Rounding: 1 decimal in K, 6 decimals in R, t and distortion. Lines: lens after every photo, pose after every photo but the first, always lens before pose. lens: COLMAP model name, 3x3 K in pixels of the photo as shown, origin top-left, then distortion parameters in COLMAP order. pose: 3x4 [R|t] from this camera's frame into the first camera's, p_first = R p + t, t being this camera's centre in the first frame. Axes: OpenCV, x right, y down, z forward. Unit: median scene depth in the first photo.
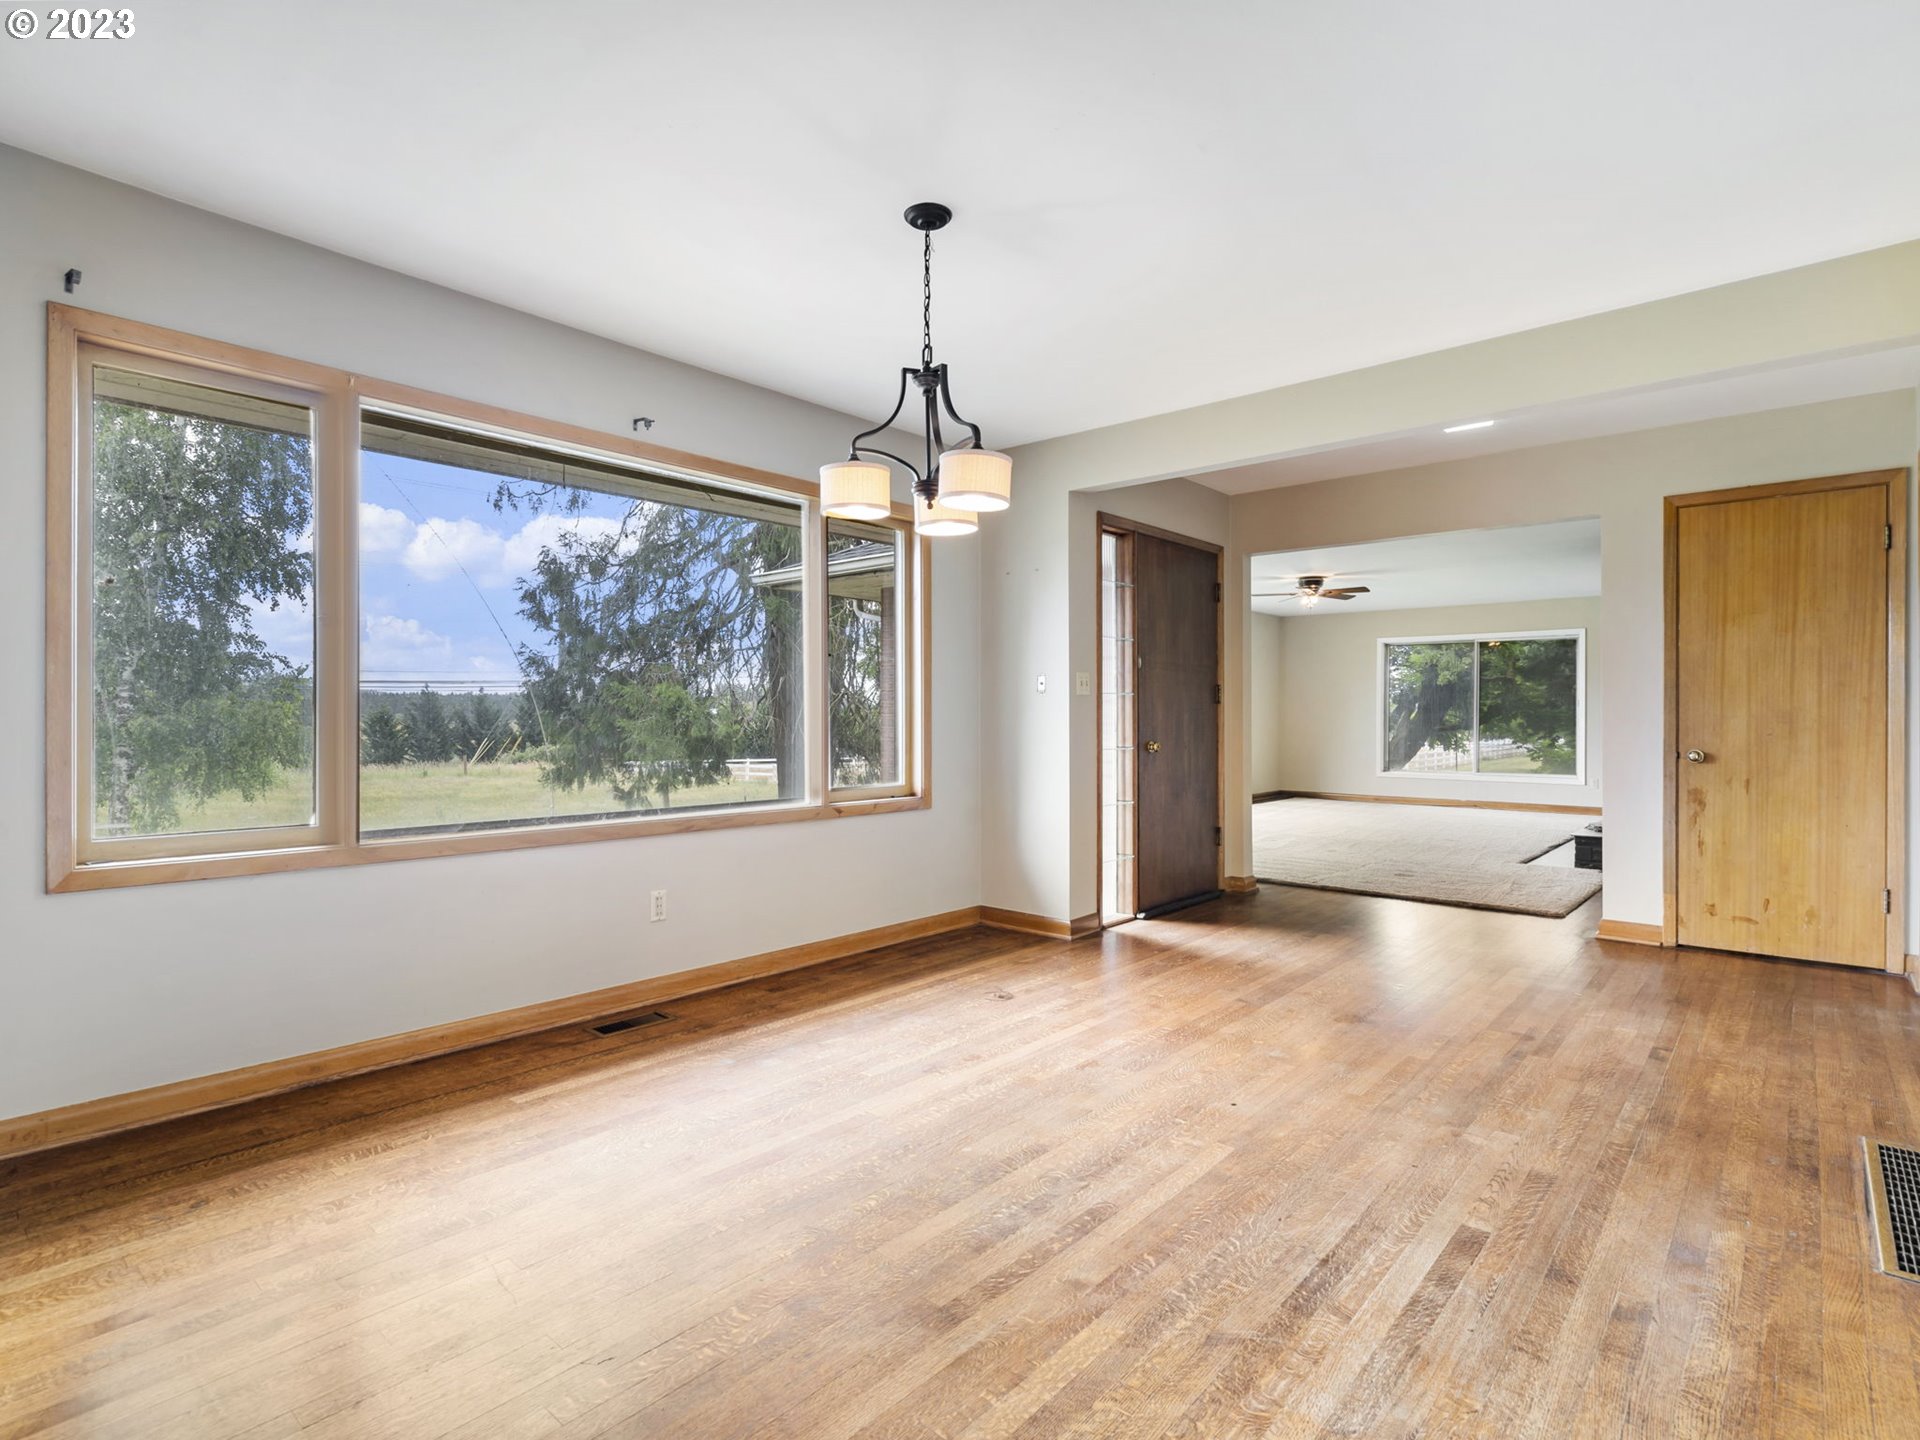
lens RADIAL K [[969.6, 0, 955.1], [0, 969.6, 682.9], [0, 0, 1]] dist [-0.002365, 0.001043]
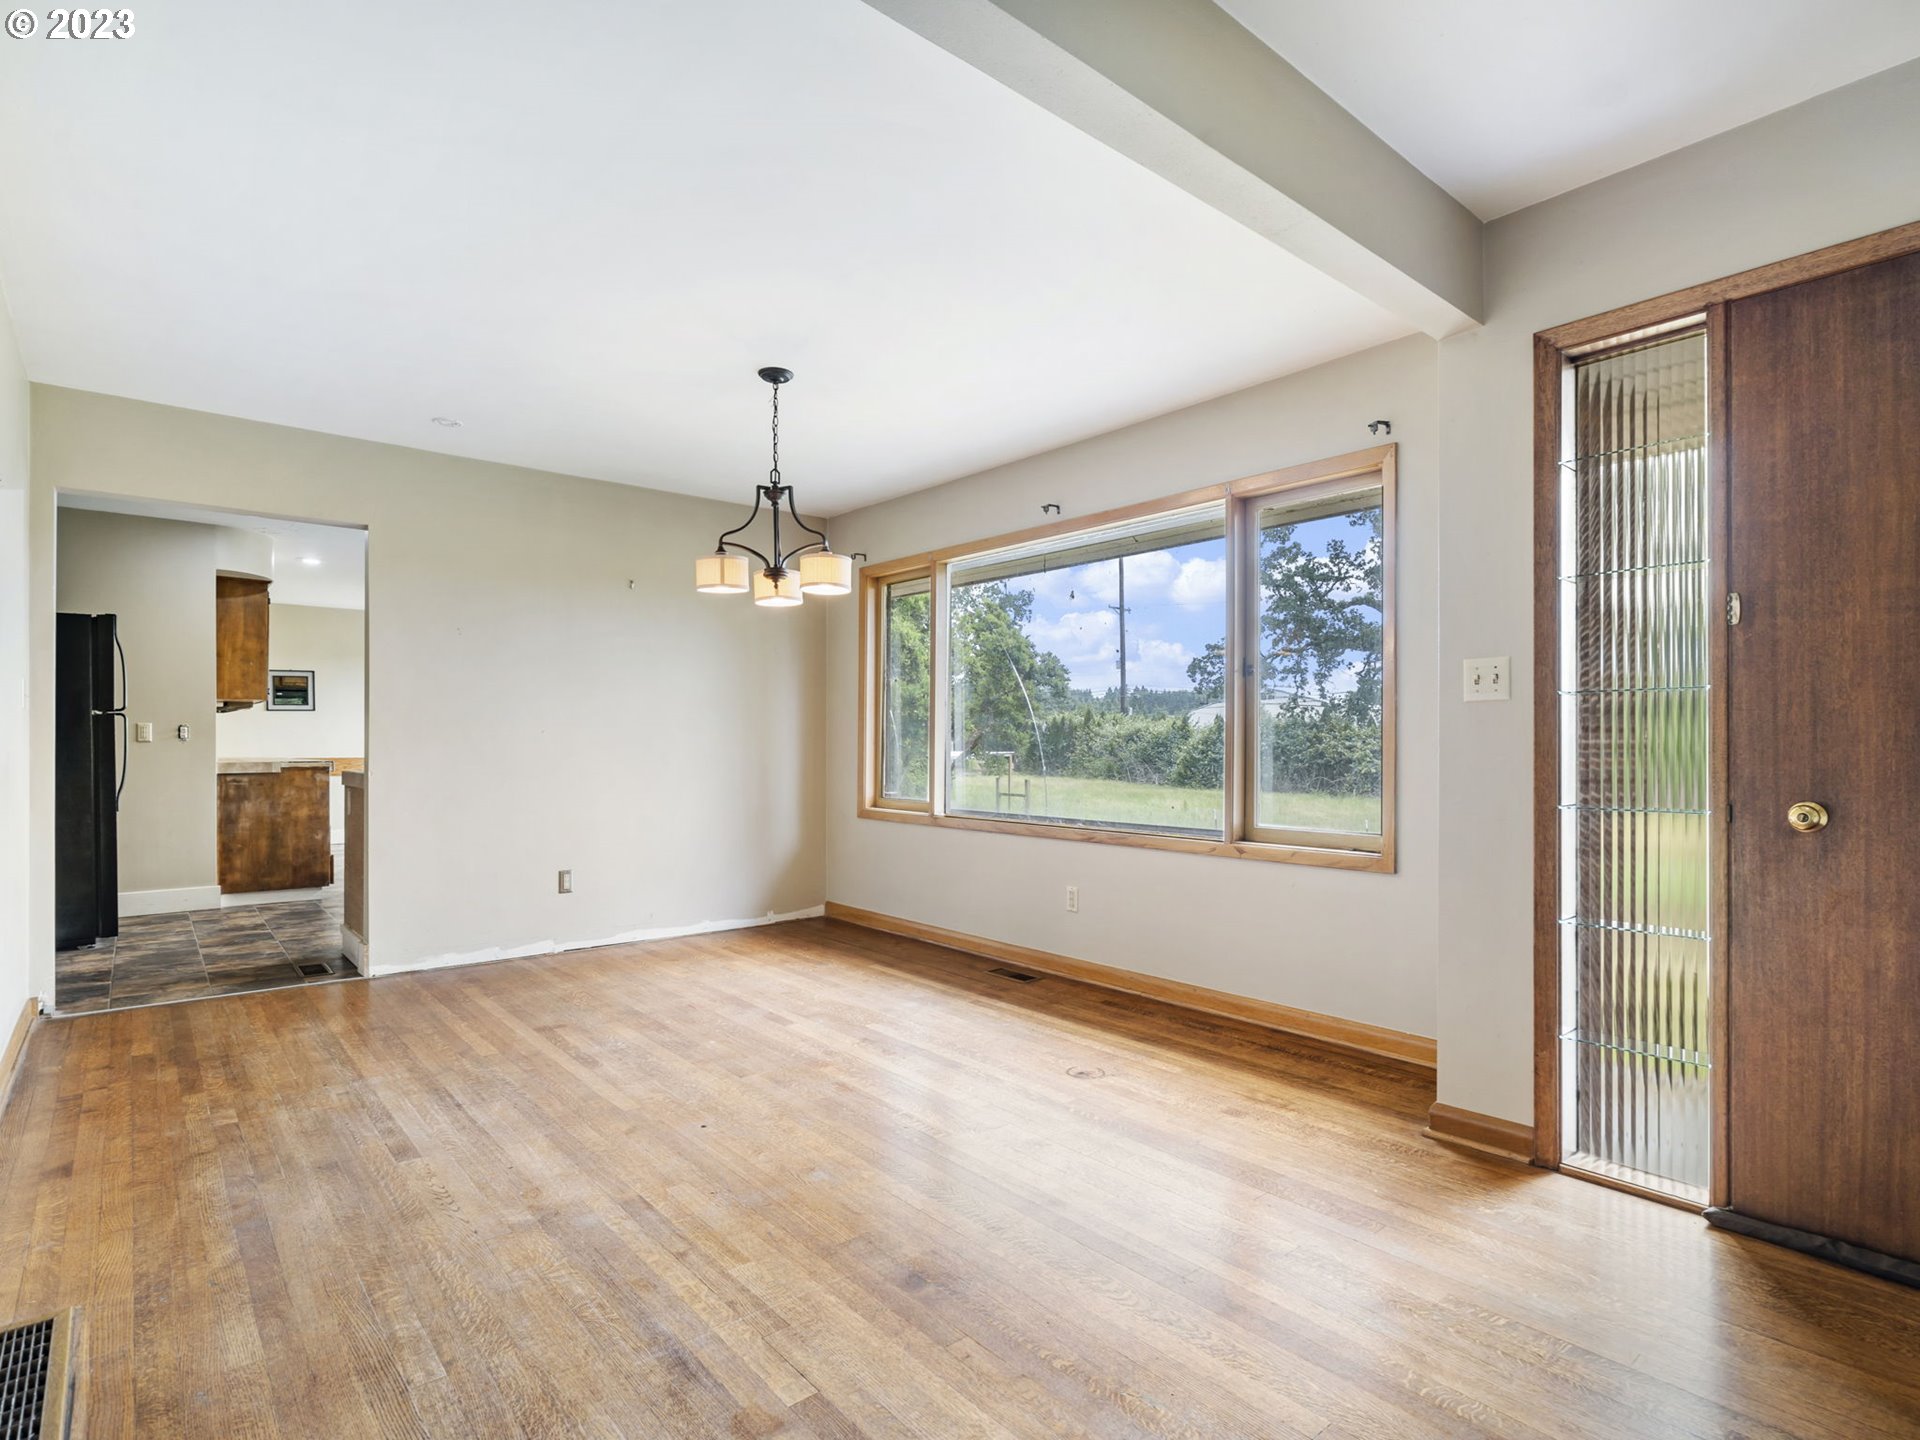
lens RADIAL K [[973.0, 0, 958.4], [0, 973.0, 711.7], [0, 0, 1]] dist [-0.005188, 0.002261]
pose [[-0.140577, -0.033464, -0.989504, 1.169827], [0.034329, 0.998663, -0.038651, 0.048504], [0.989474, -0.039402, -0.139240, 1.313627]]
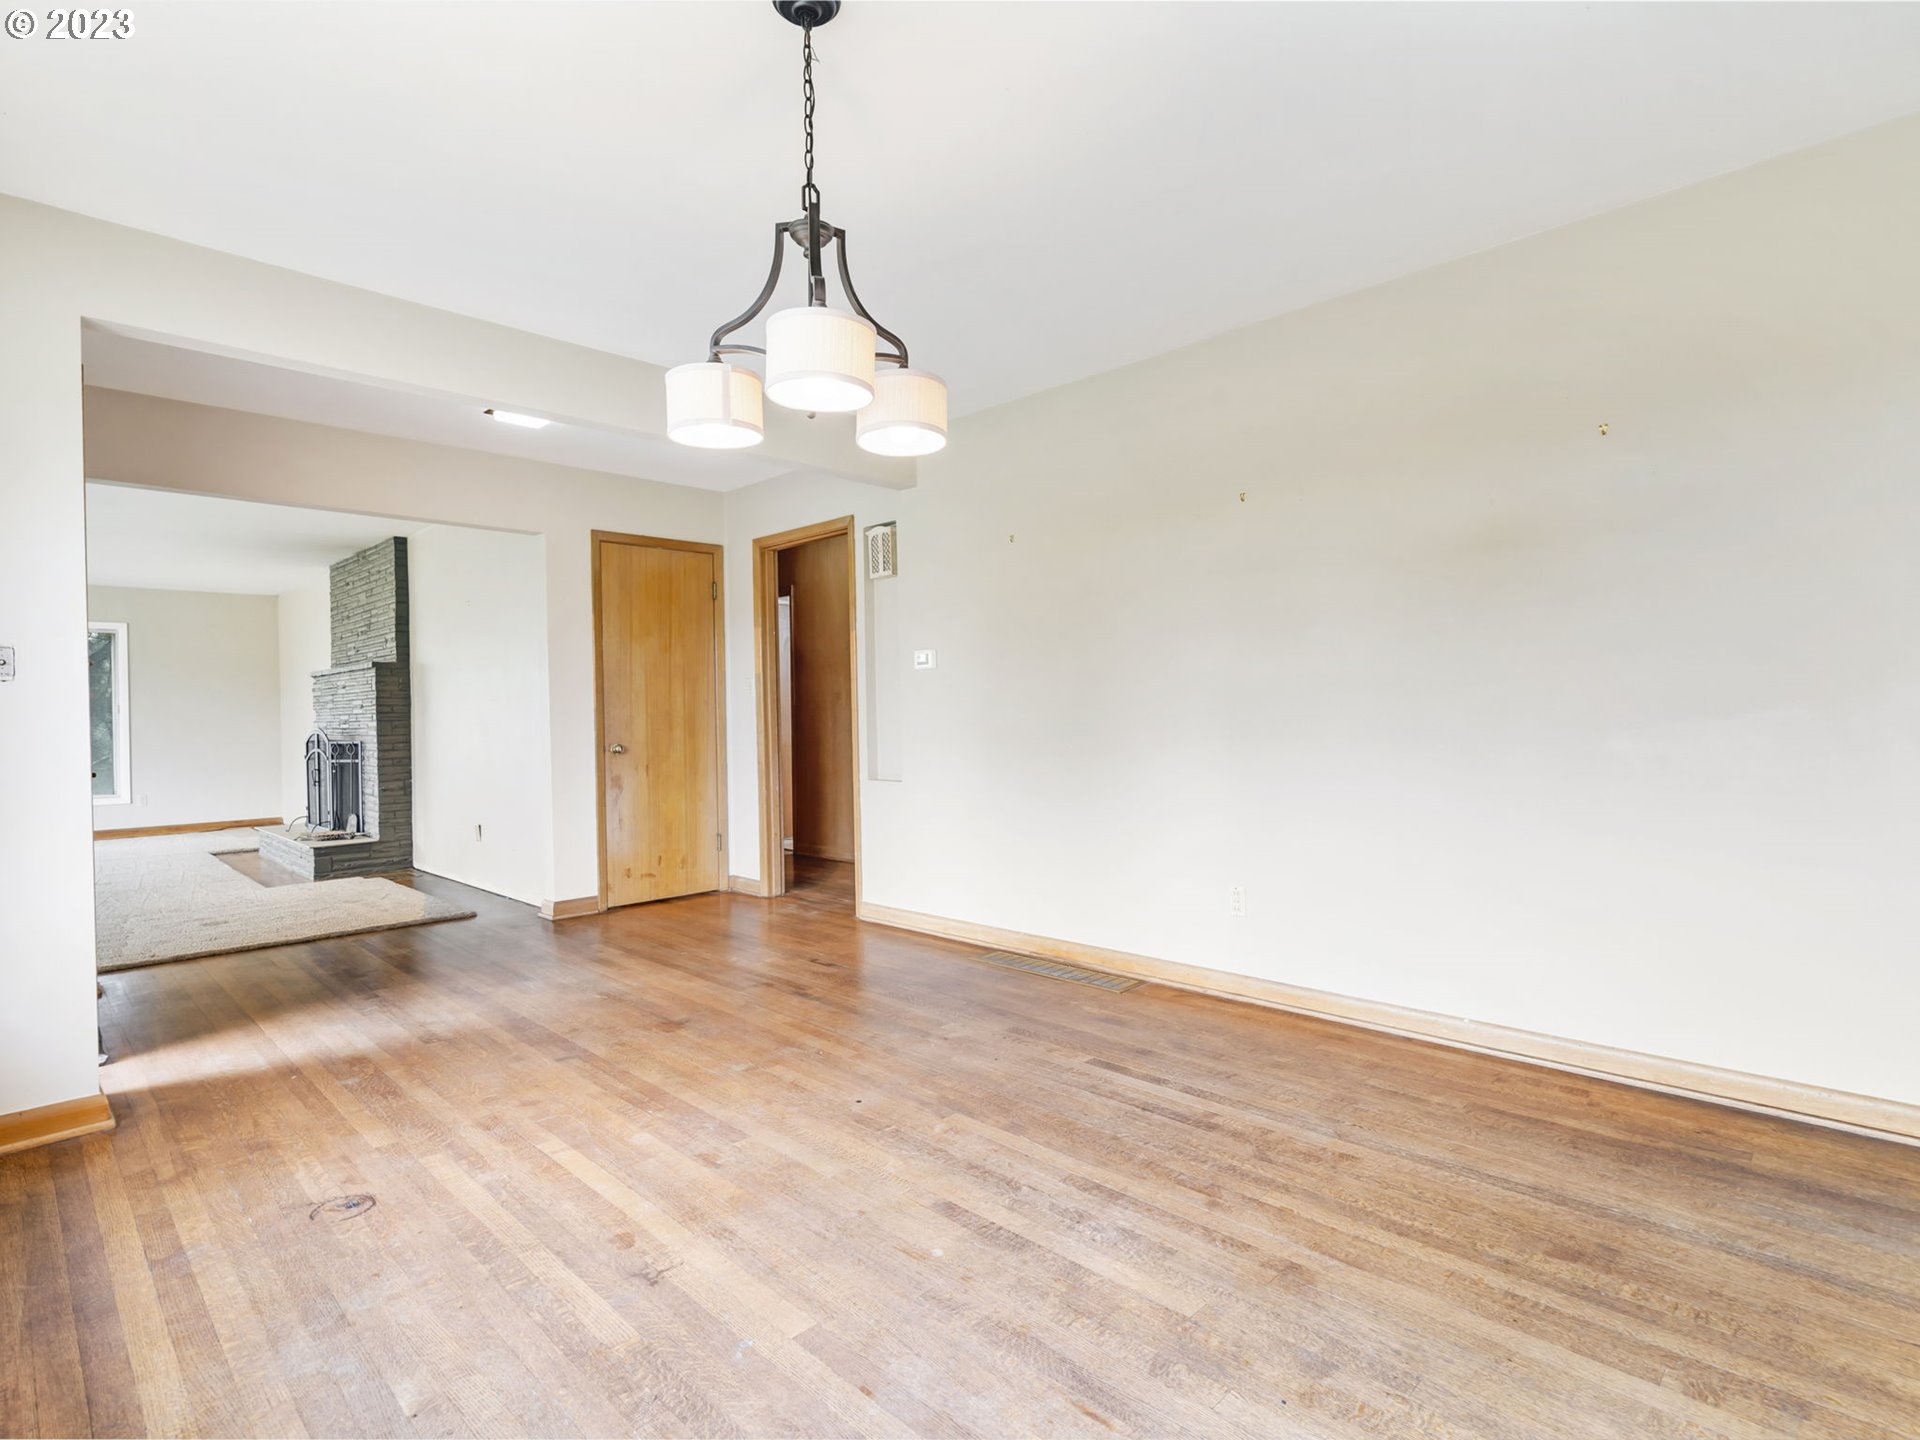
lens RADIAL K [[973.0, 0, 958.4], [0, 973.0, 711.7], [0, 0, 1]] dist [-0.005188, 0.002261]
pose [[0.057983, -0.001086, 0.998317, -0.651085], [-0.019012, 0.999817, 0.002192, 0.028220], [-0.998137, -0.019107, 0.057951, 0.784420]]
